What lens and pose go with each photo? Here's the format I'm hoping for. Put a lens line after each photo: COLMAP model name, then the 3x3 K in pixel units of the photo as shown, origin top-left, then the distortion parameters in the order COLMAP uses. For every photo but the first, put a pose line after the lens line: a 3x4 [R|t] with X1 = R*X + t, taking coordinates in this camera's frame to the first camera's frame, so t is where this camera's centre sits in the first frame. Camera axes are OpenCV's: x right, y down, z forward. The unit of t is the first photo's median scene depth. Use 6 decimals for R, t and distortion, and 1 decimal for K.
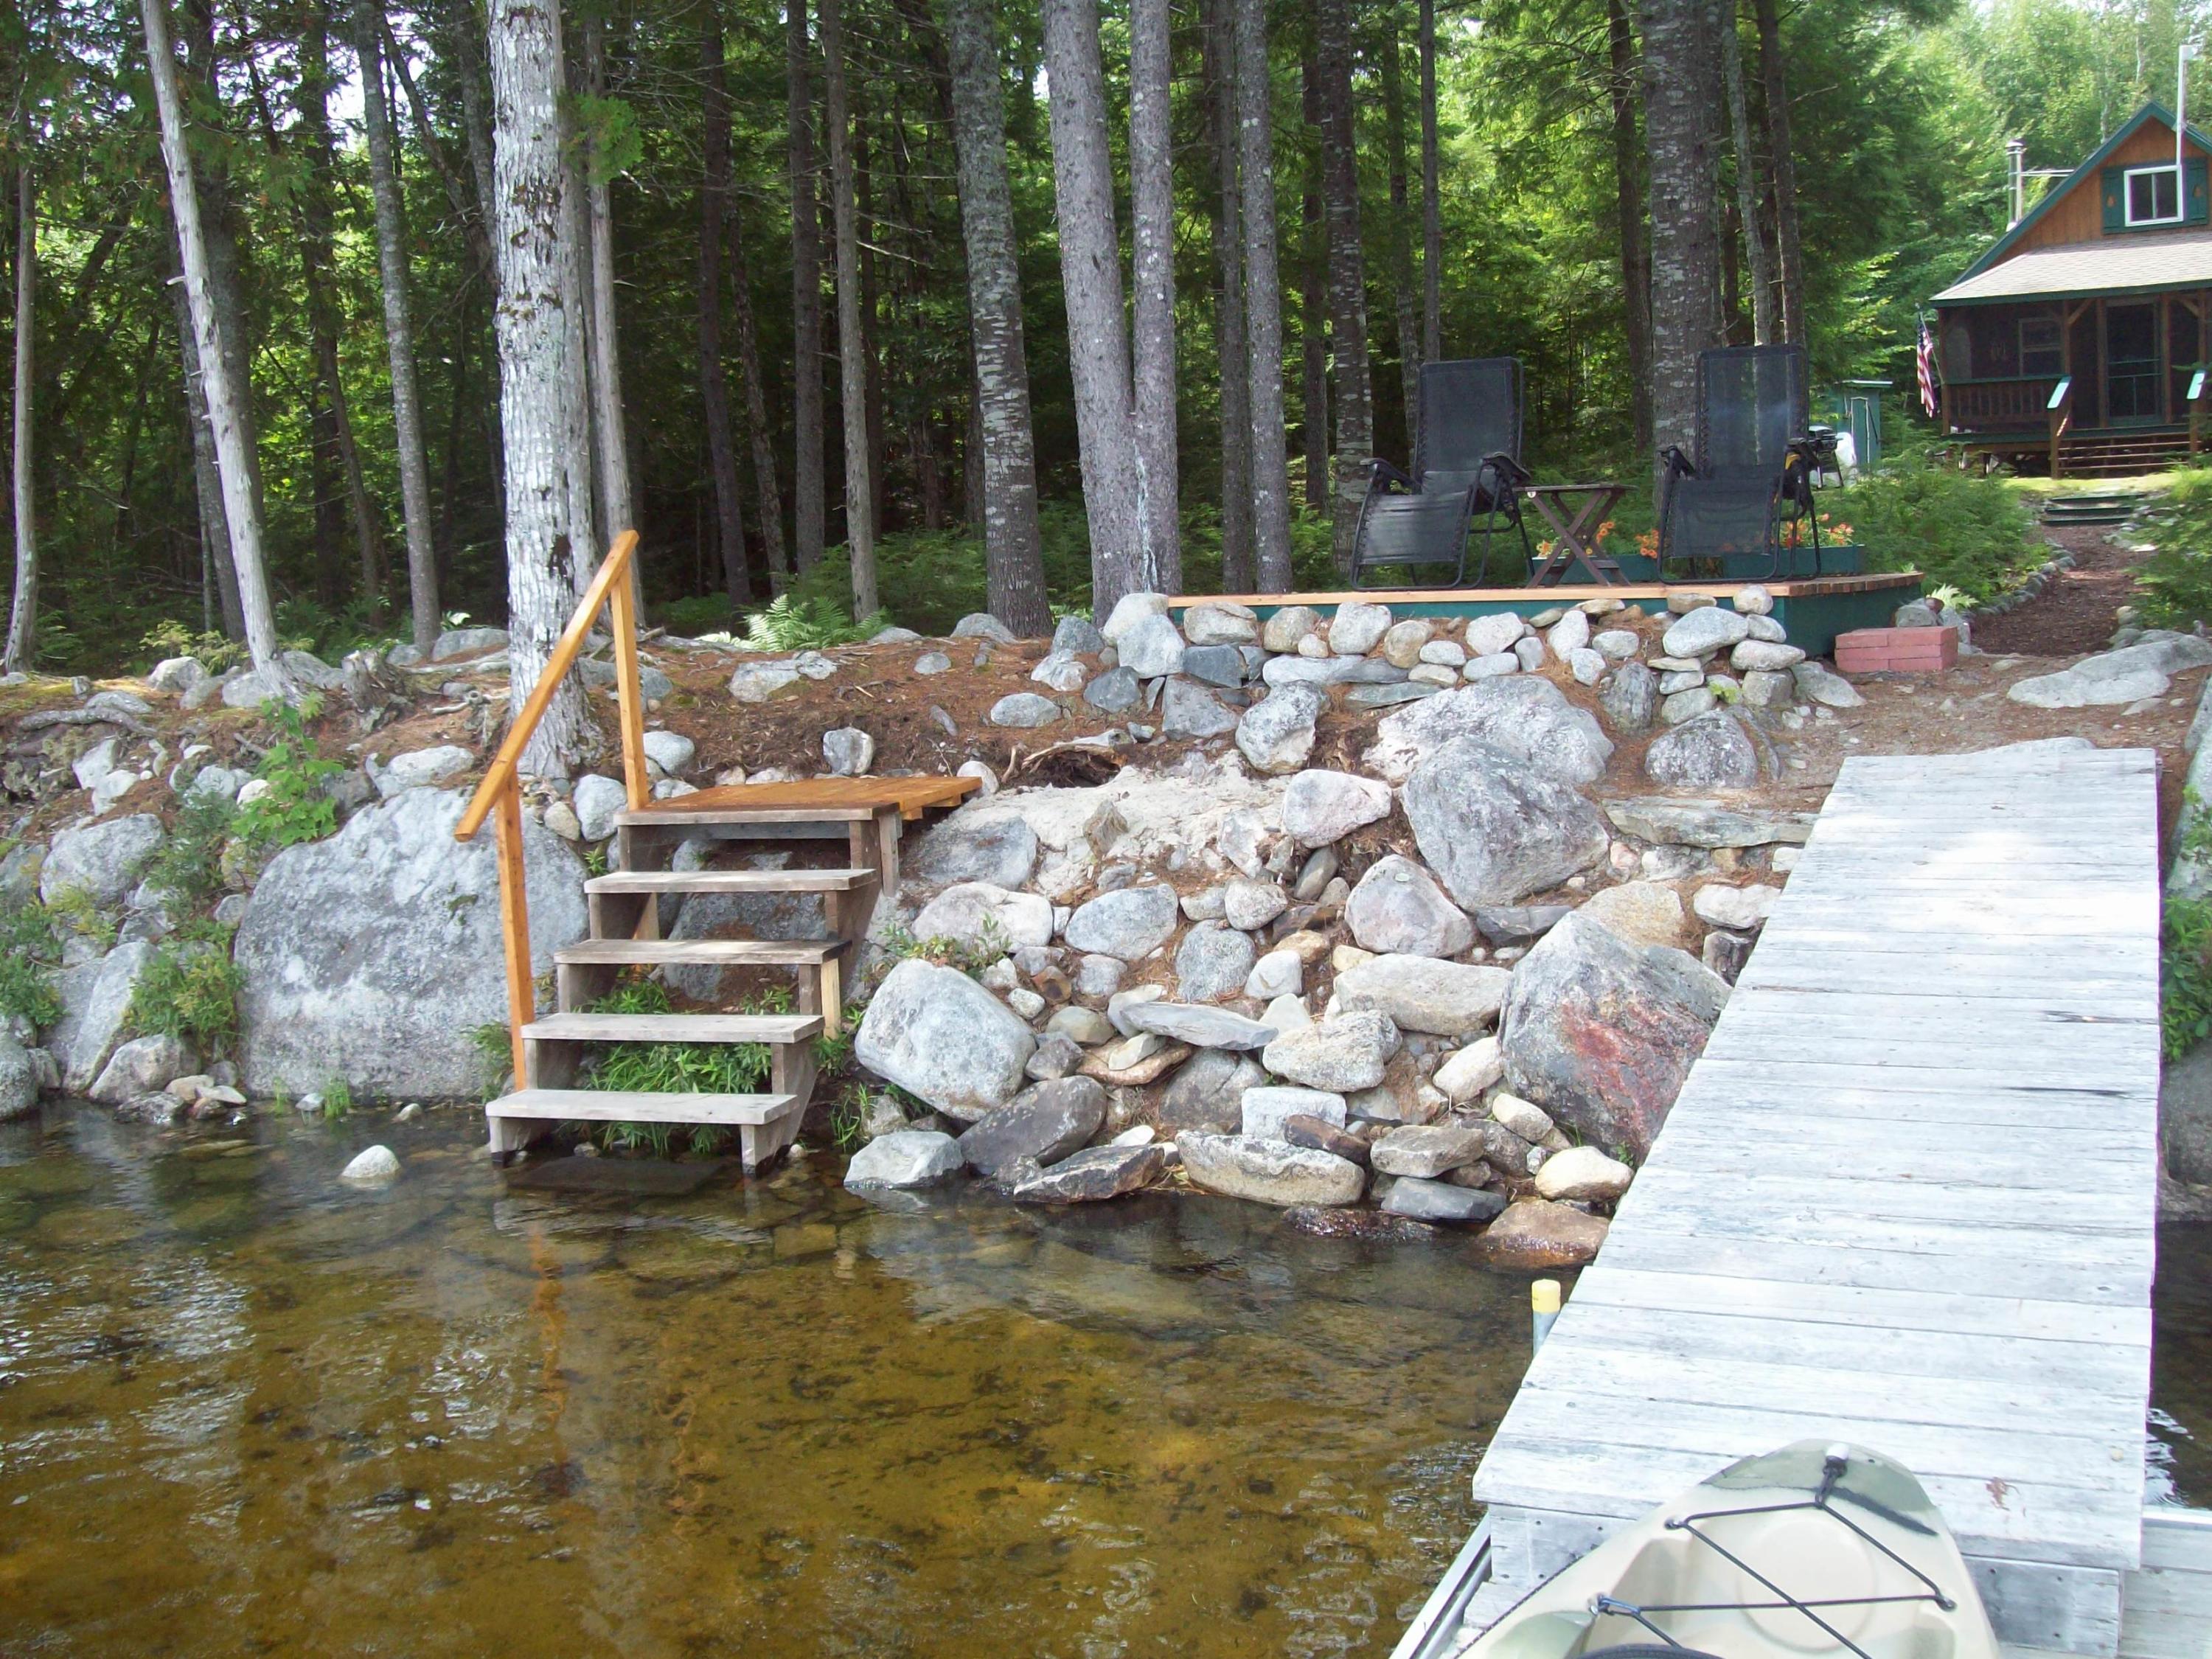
lens RADIAL K [[2411.6, 0, 1158.9], [0, 2411.6, 825.6], [0, 0, 1]] dist [-0.187770, 0.229928]
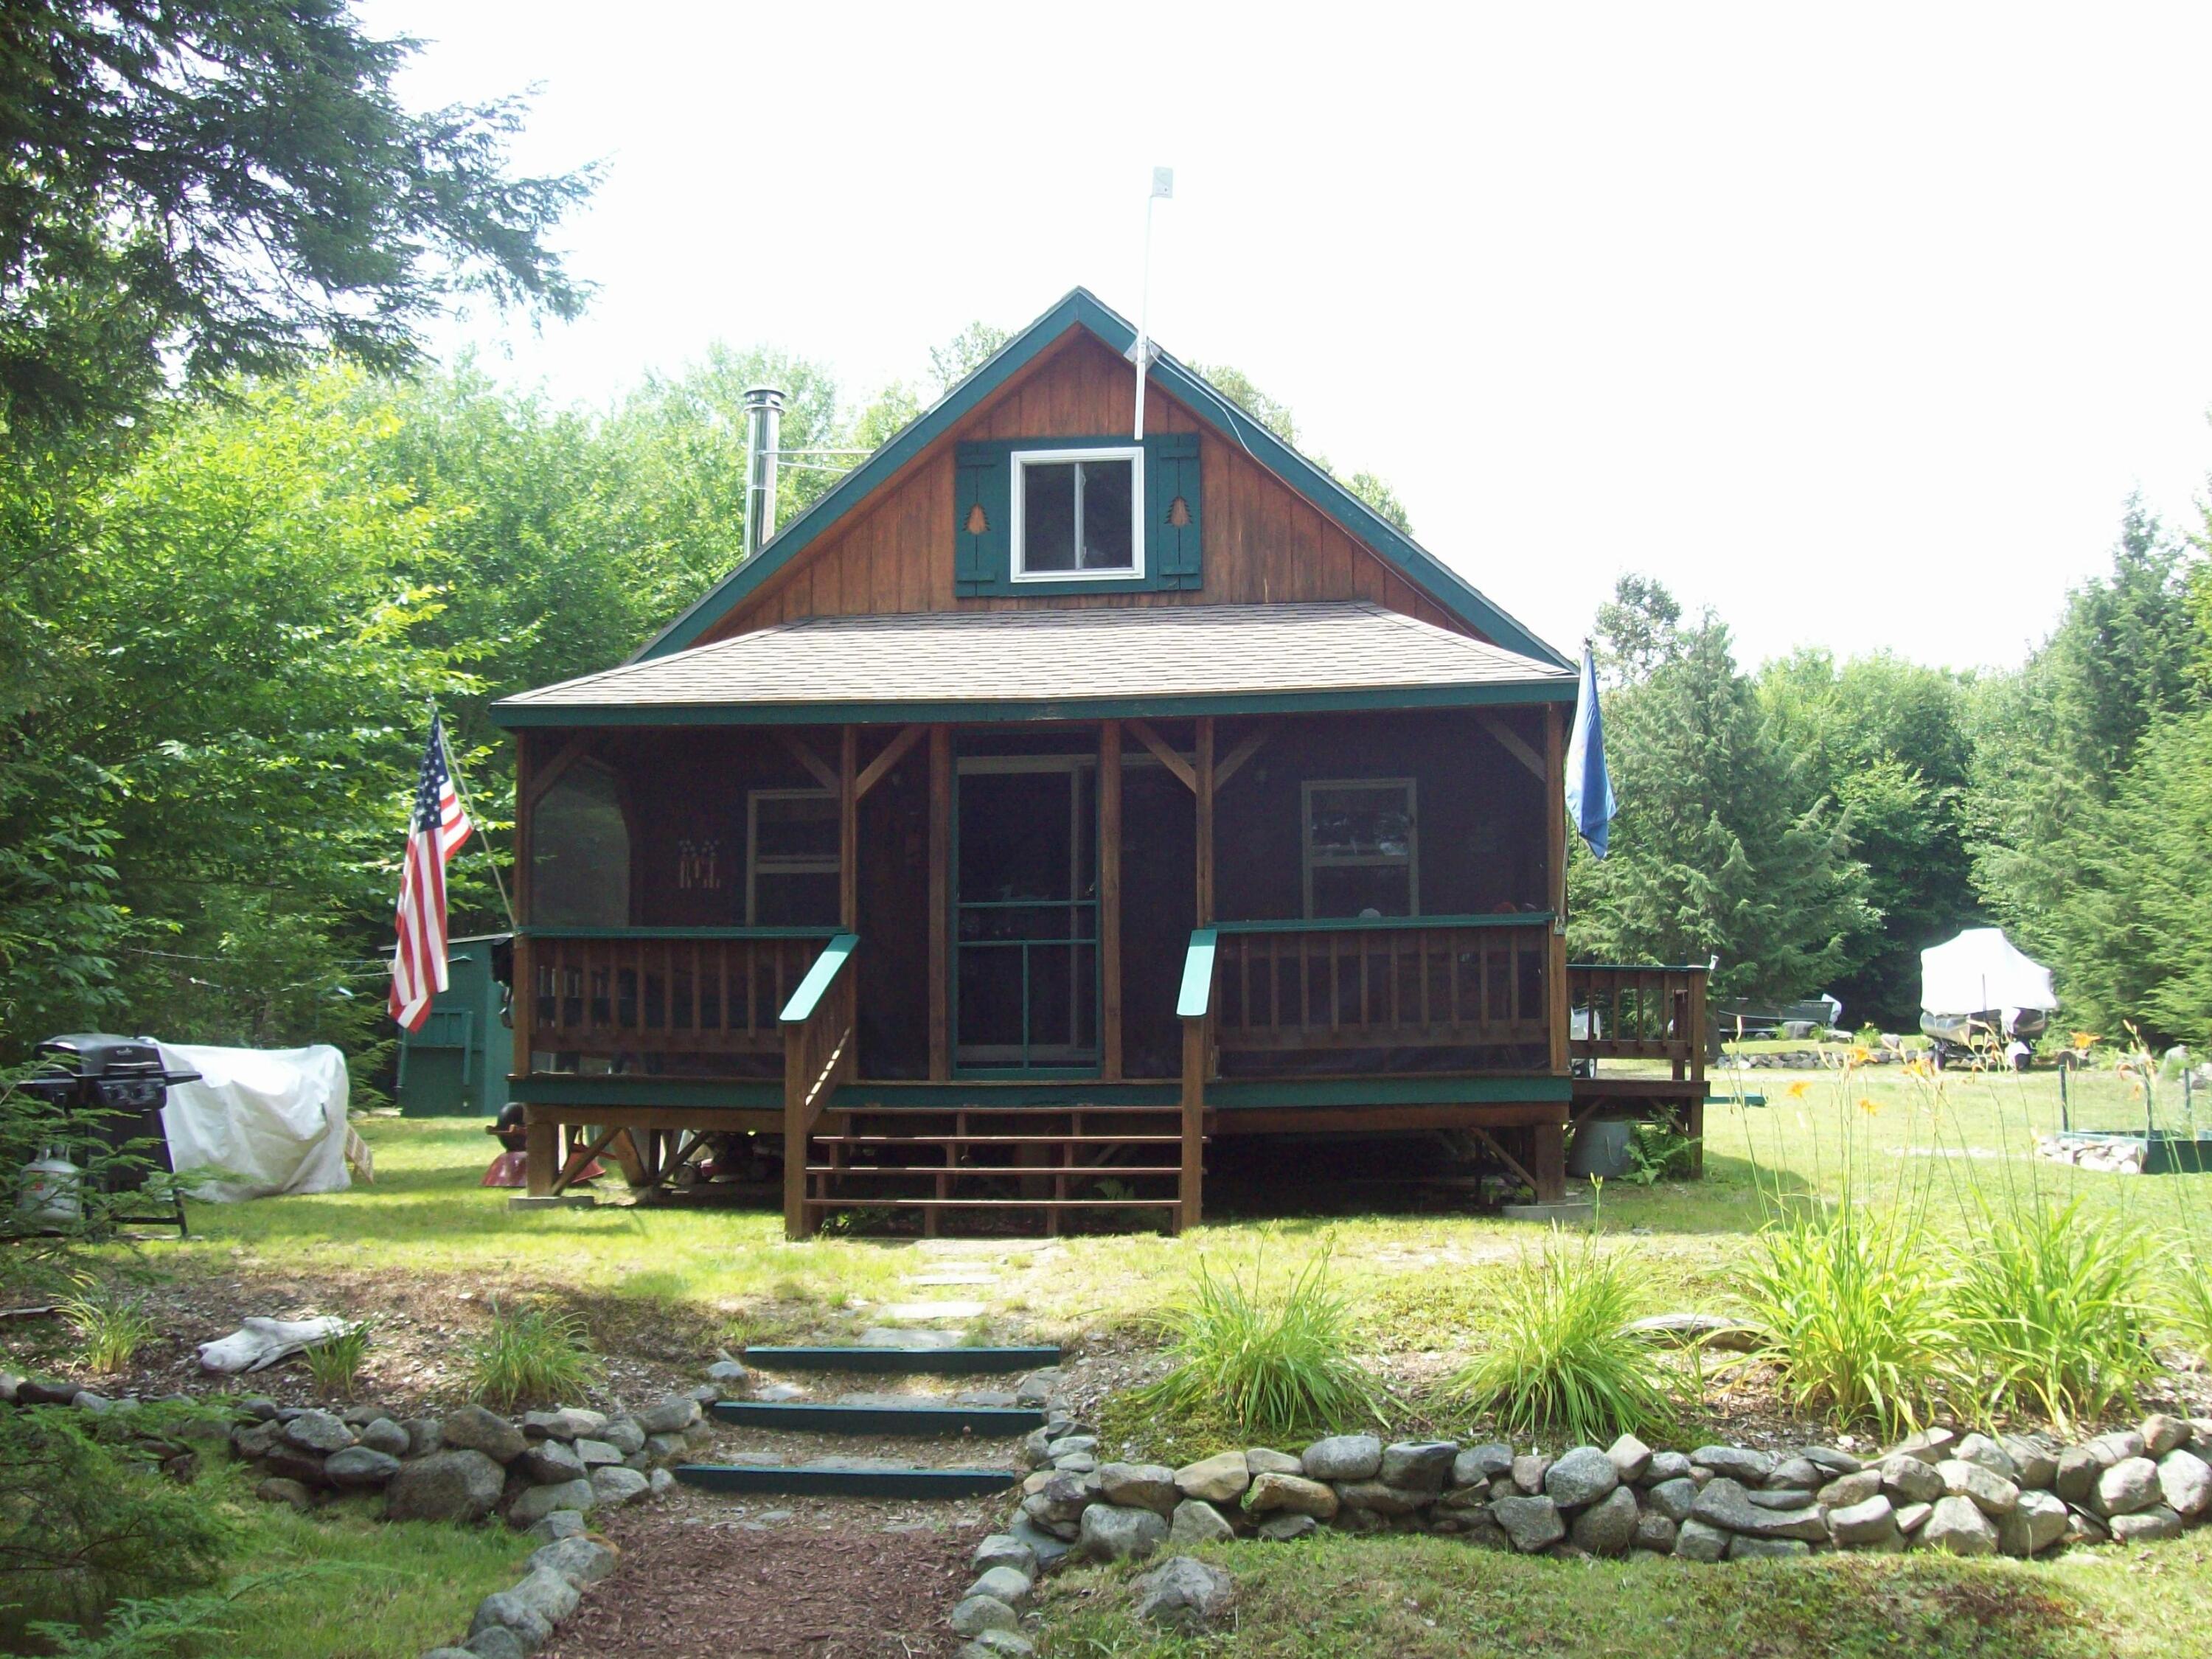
lens RADIAL K [[2411.6, 0, 1158.9], [0, 2411.6, 825.6], [0, 0, 1]] dist [-0.187770, 0.229928]
pose [[0.896058, 0.102474, 0.431948, 0.271287], [0.006332, 0.969945, -0.243242, -0.118670], [-0.443892, 0.220694, 0.868478, 0.660200]]
